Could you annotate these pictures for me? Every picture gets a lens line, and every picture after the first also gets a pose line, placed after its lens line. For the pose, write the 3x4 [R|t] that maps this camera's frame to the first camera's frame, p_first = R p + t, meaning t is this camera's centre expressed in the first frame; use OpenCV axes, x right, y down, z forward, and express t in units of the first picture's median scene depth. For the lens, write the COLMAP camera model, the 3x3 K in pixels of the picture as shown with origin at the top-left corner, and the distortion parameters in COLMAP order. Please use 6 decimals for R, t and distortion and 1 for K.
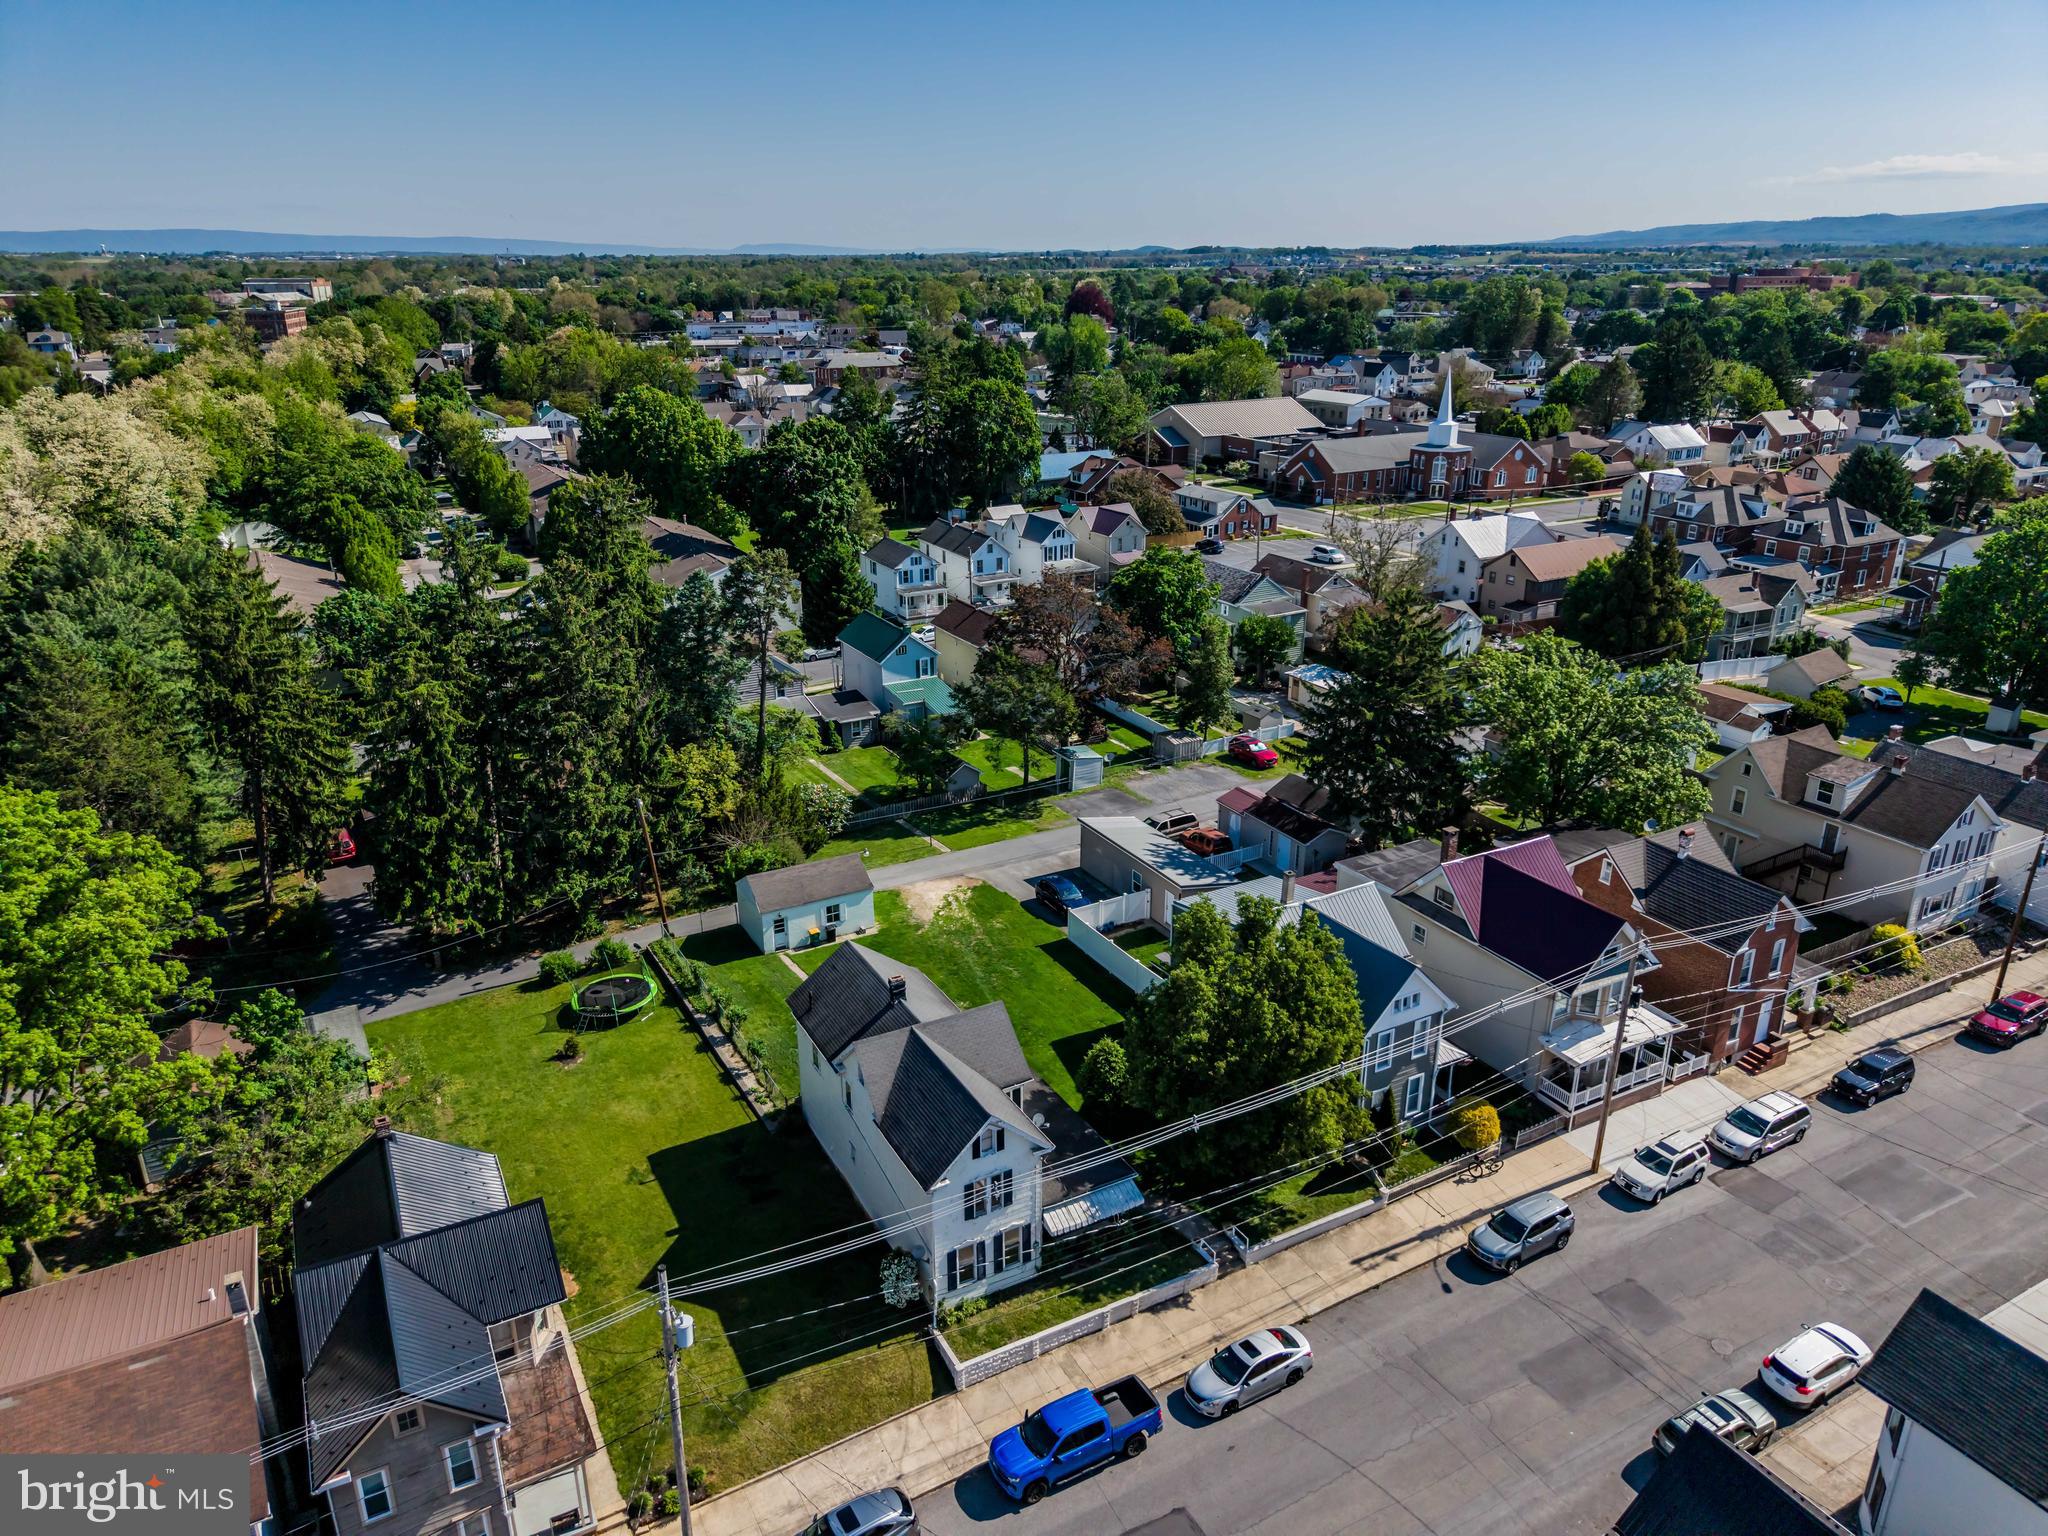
lens RADIAL K [[1375.2, 0, 1024.0], [0, 1375.2, 768.0], [0, 0, 1]] dist [0.004737, -0.006498]
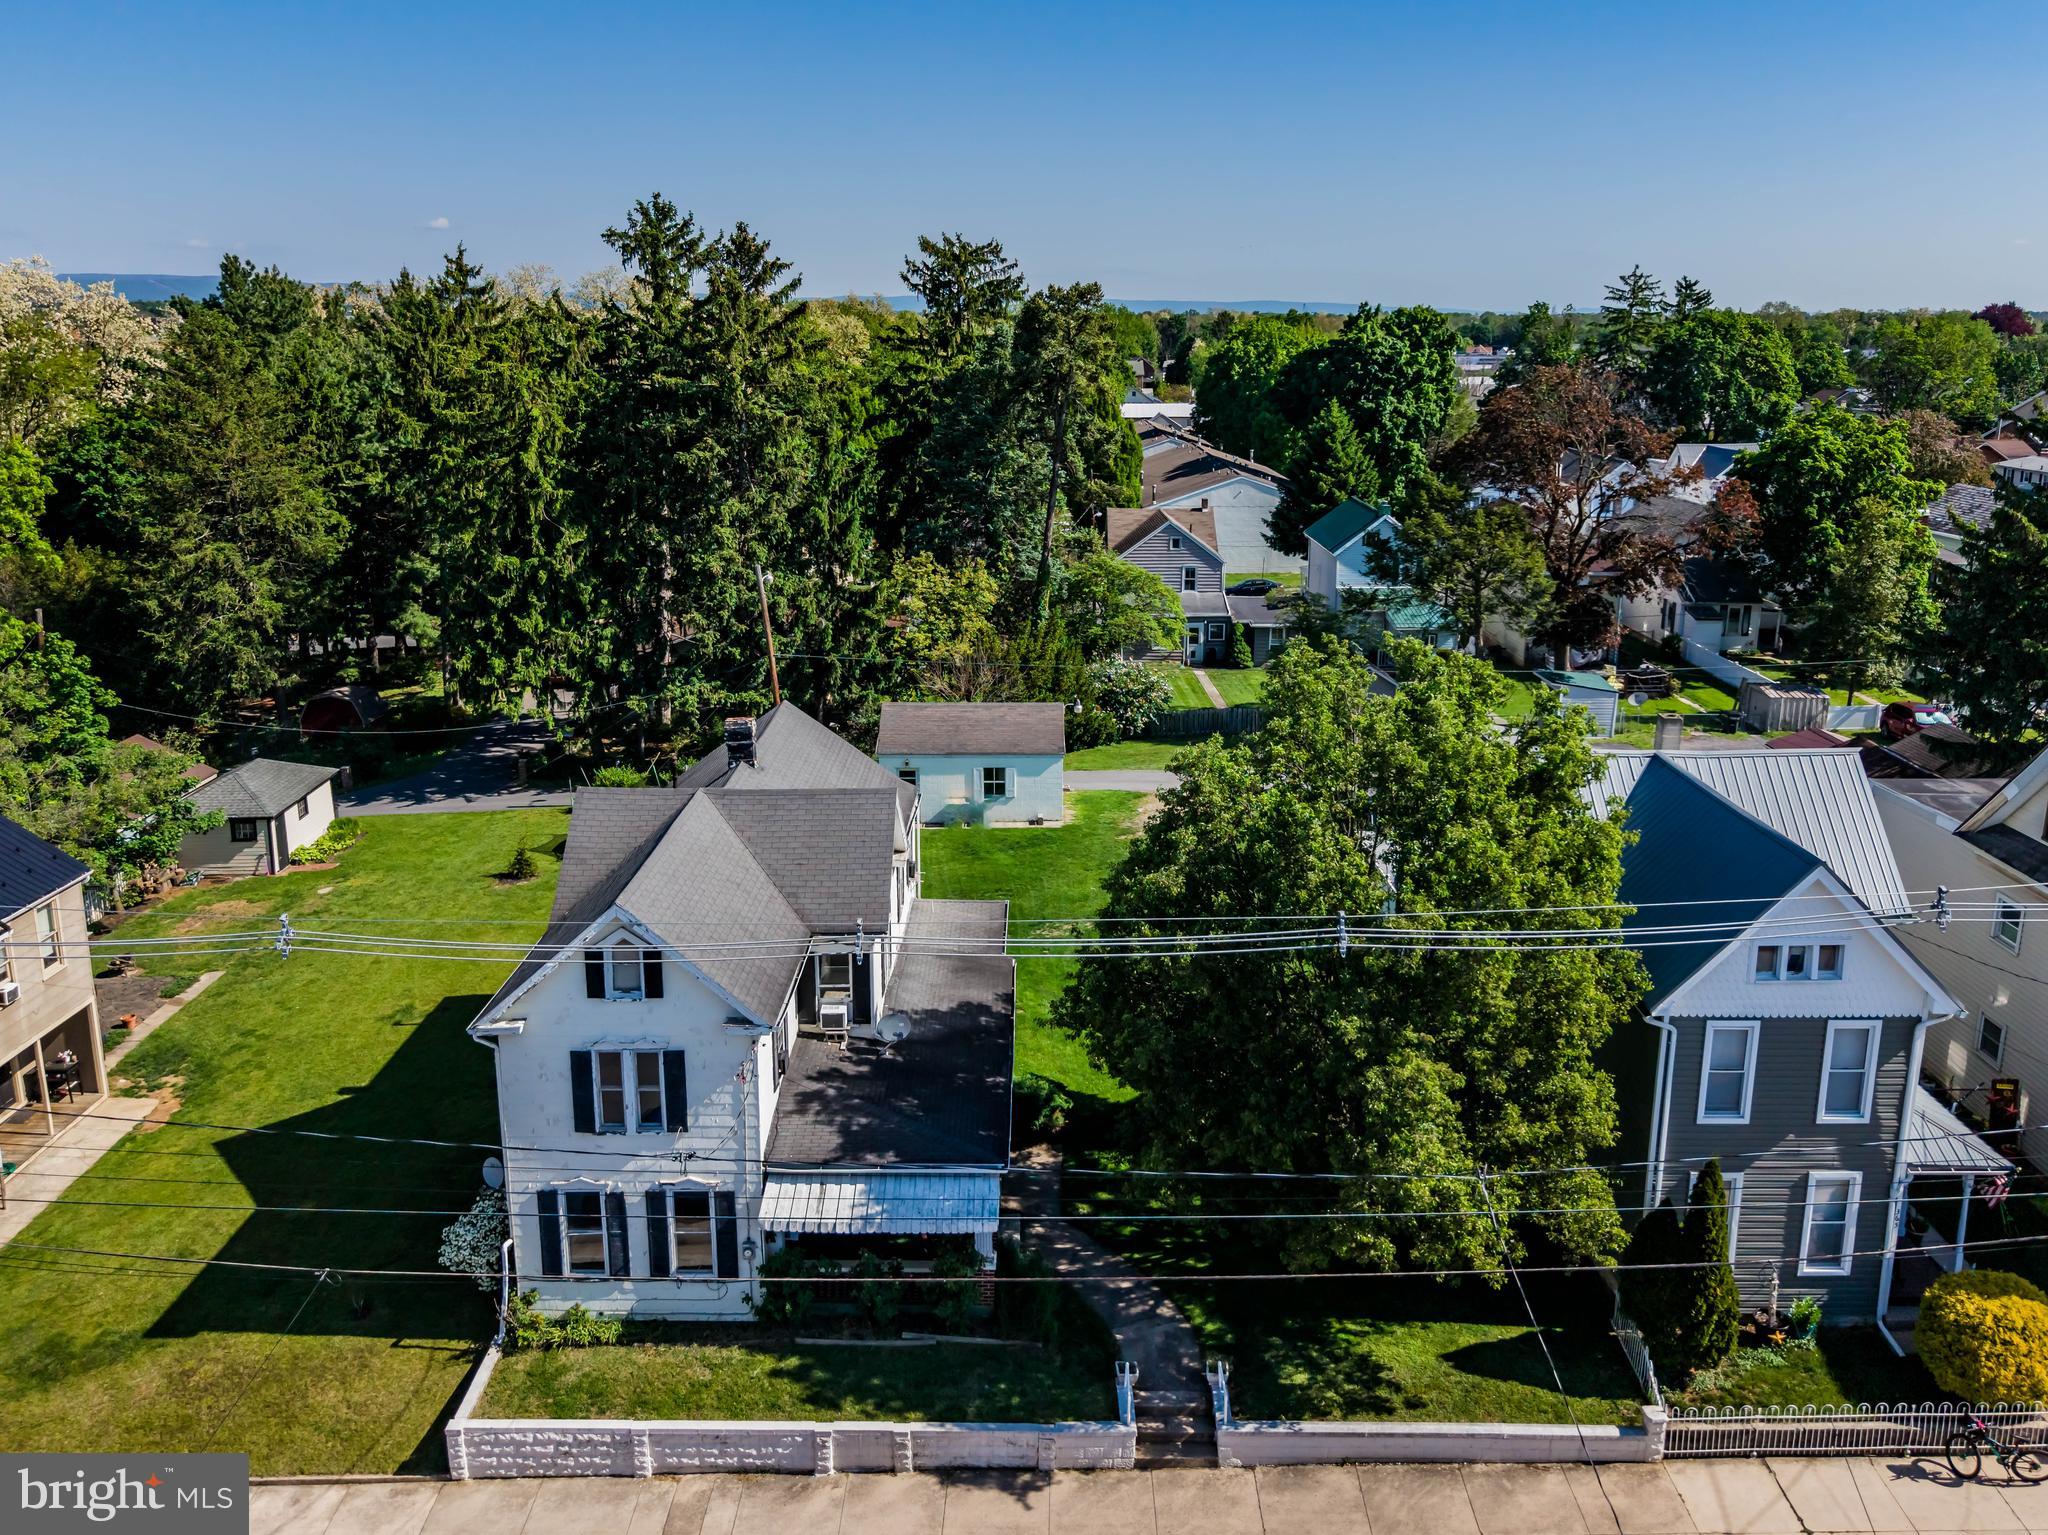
lens RADIAL K [[1621.4, 0, 1038.0], [0, 1621.4, 714.1], [0, 0, 1]] dist [0.011309, -0.009187]
pose [[0.875526, 0.115773, -0.469096, 0.277210], [-0.170541, 0.982428, -0.075836, 0.161765], [0.452073, 0.146397, 0.879885, 0.444192]]
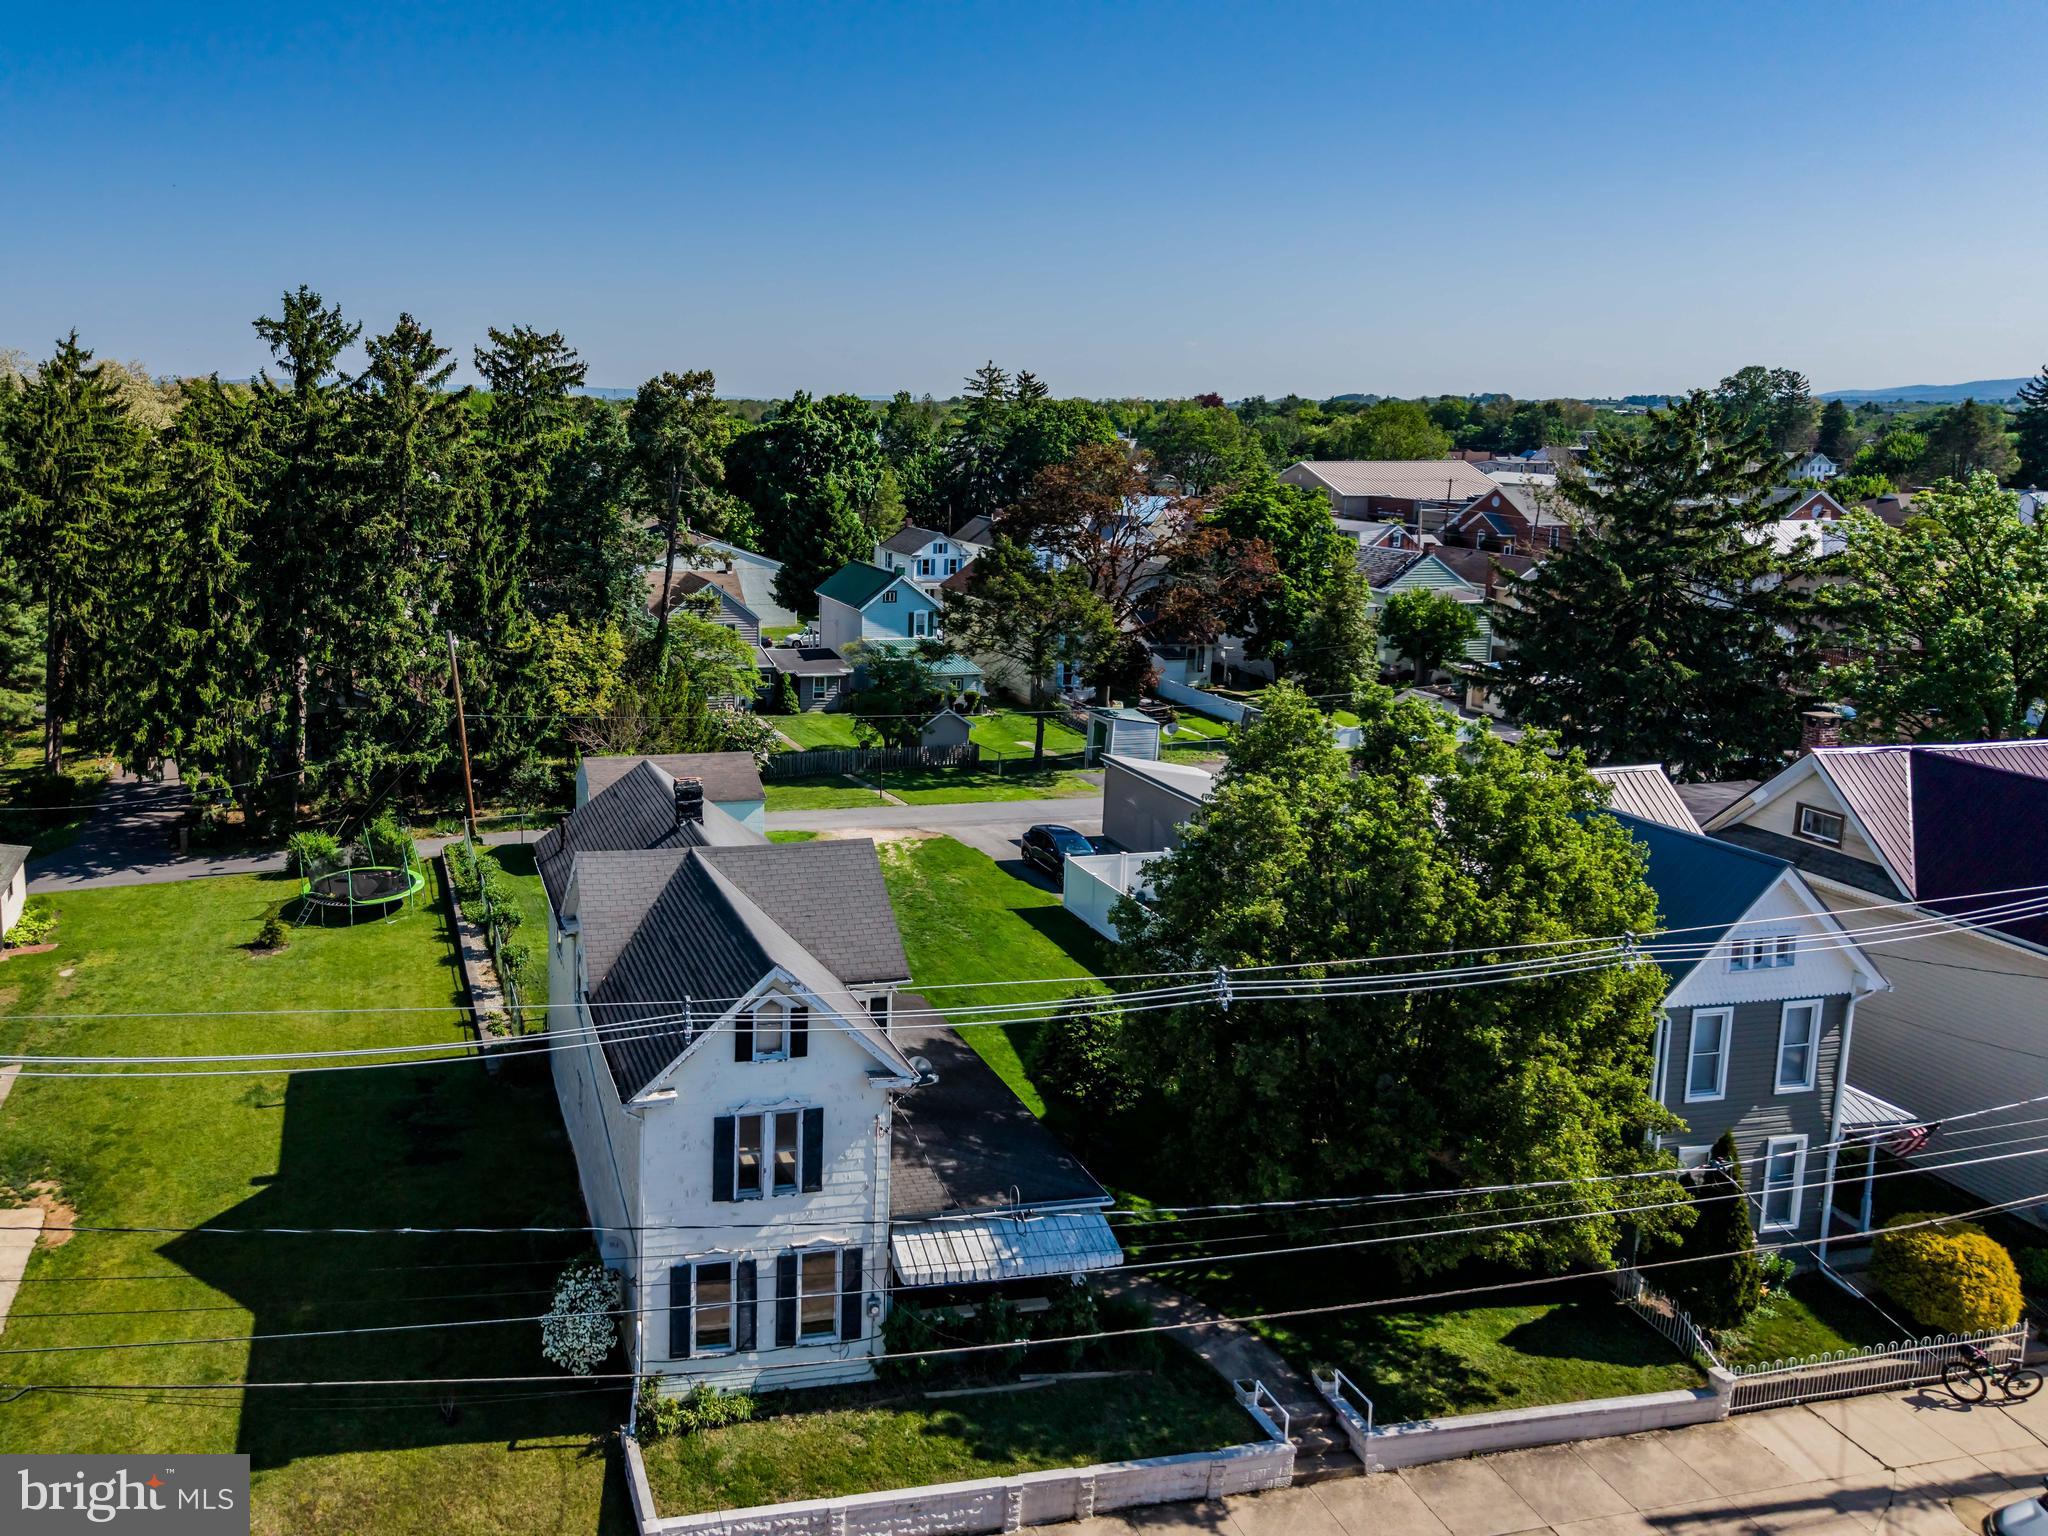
lens RADIAL K [[1478.3, 0, 643.7], [0, 1478.3, 615.4], [0, 0, 1]] dist [0.010947, -0.004758]
pose [[0.949193, 0.050466, -0.310621, 0.066622], [-0.116085, 0.973597, -0.196552, 0.188607], [0.292500, 0.222624, 0.929990, 0.377335]]
